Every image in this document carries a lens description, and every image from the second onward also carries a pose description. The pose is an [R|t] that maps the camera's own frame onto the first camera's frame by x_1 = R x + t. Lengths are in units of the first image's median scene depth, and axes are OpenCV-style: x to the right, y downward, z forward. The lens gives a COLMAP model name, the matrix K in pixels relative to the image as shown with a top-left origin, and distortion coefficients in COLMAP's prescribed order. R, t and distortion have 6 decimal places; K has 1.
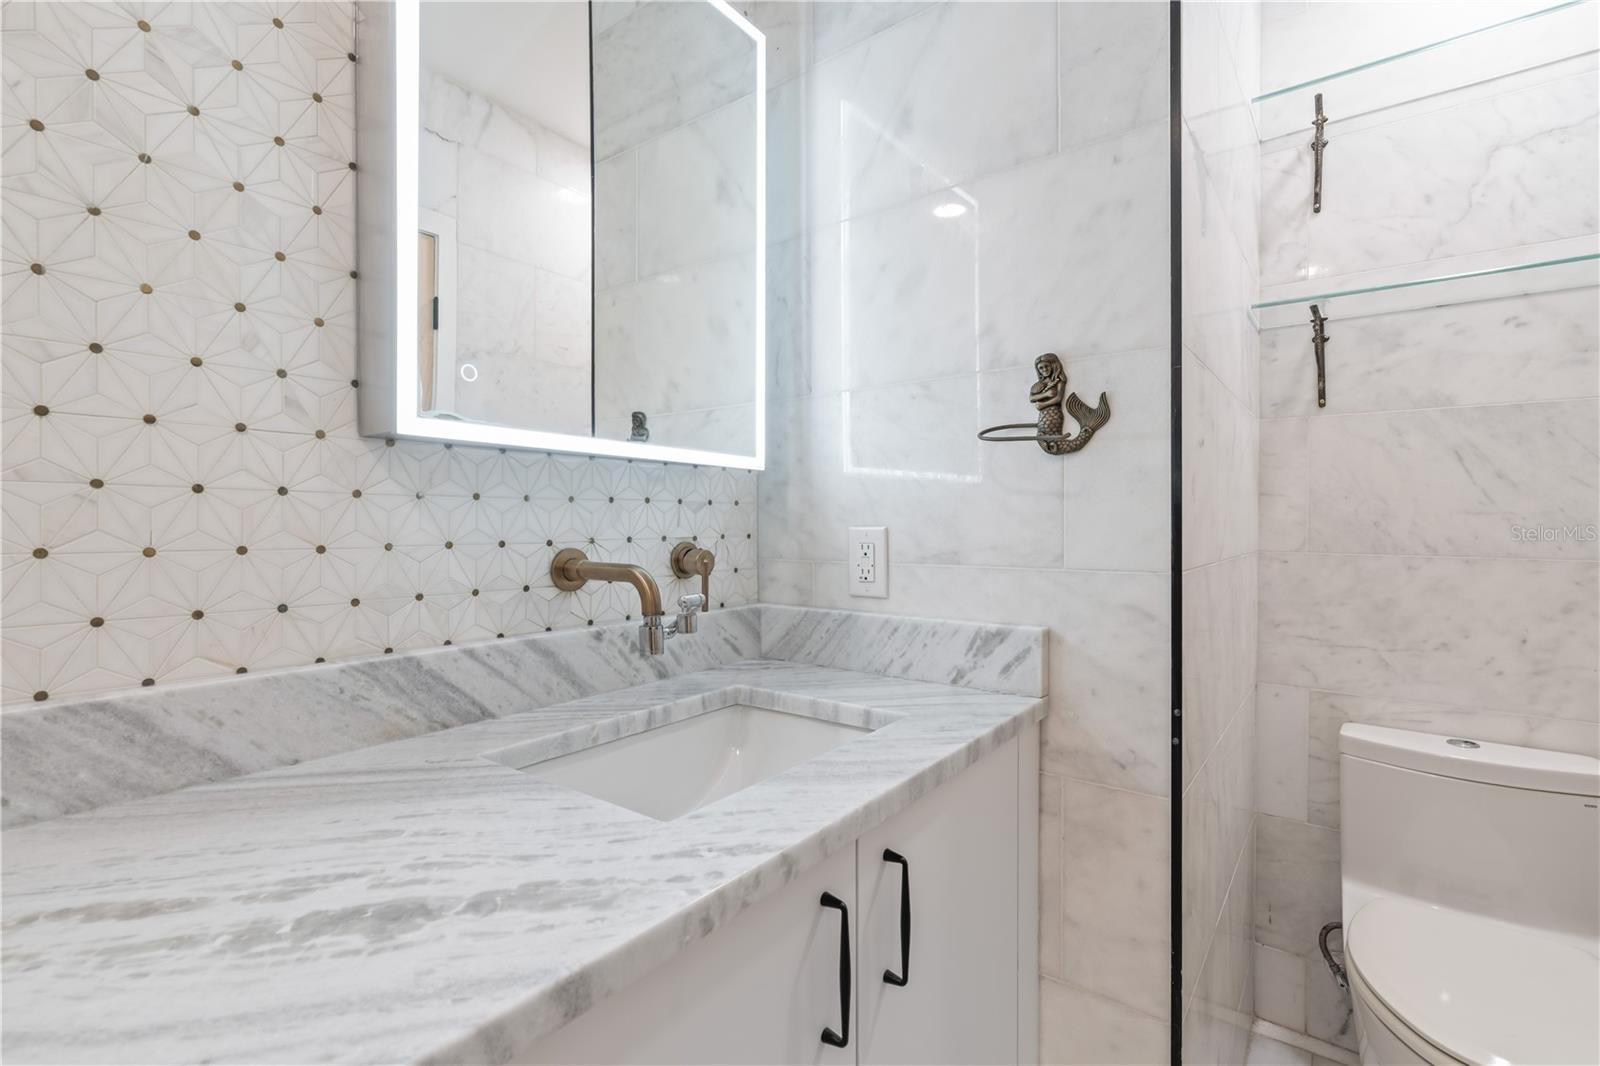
lens RADIAL K [[724.0, 0, 800.9], [0, 724.0, 526.7], [0, 0, 1]] dist [-0.014536, 0.005879]
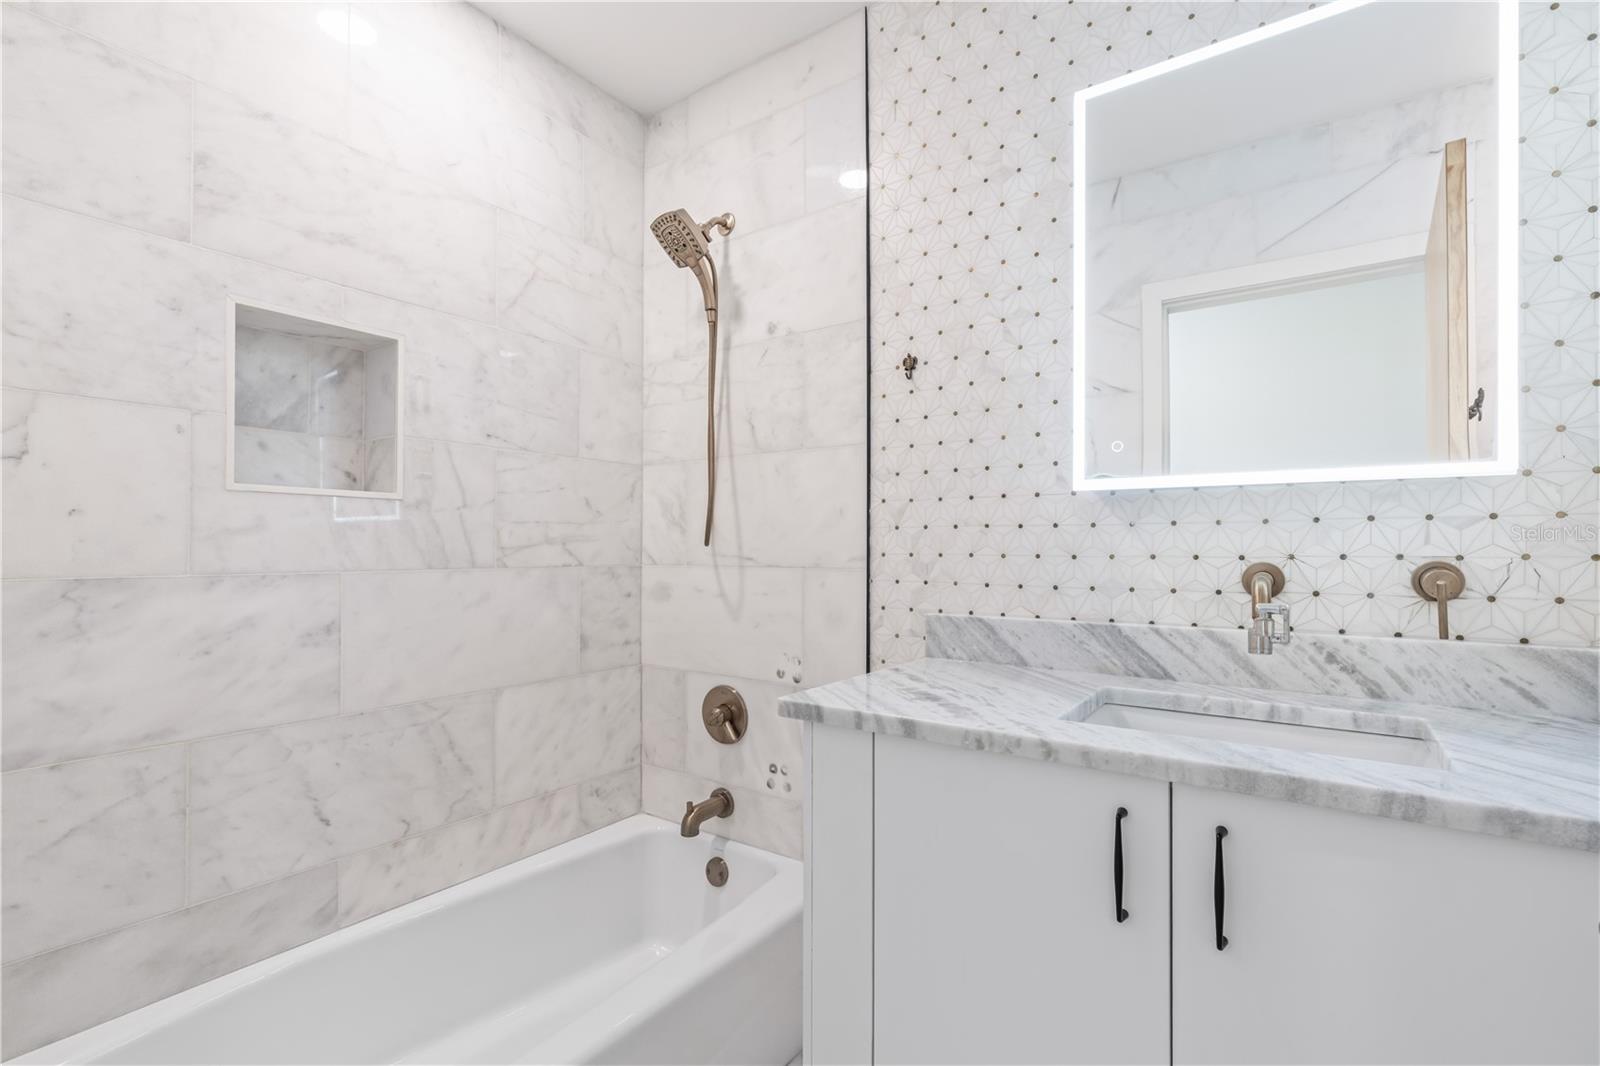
lens RADIAL K [[724.0, 0, 800.9], [0, 724.0, 526.7], [0, 0, 1]] dist [-0.014536, 0.005879]
pose [[0.023832, -0.026235, -0.999372, 0.983139], [-0.002359, 0.999651, -0.026299, 0.004304], [0.999713, 0.002984, 0.023762, 0.241854]]
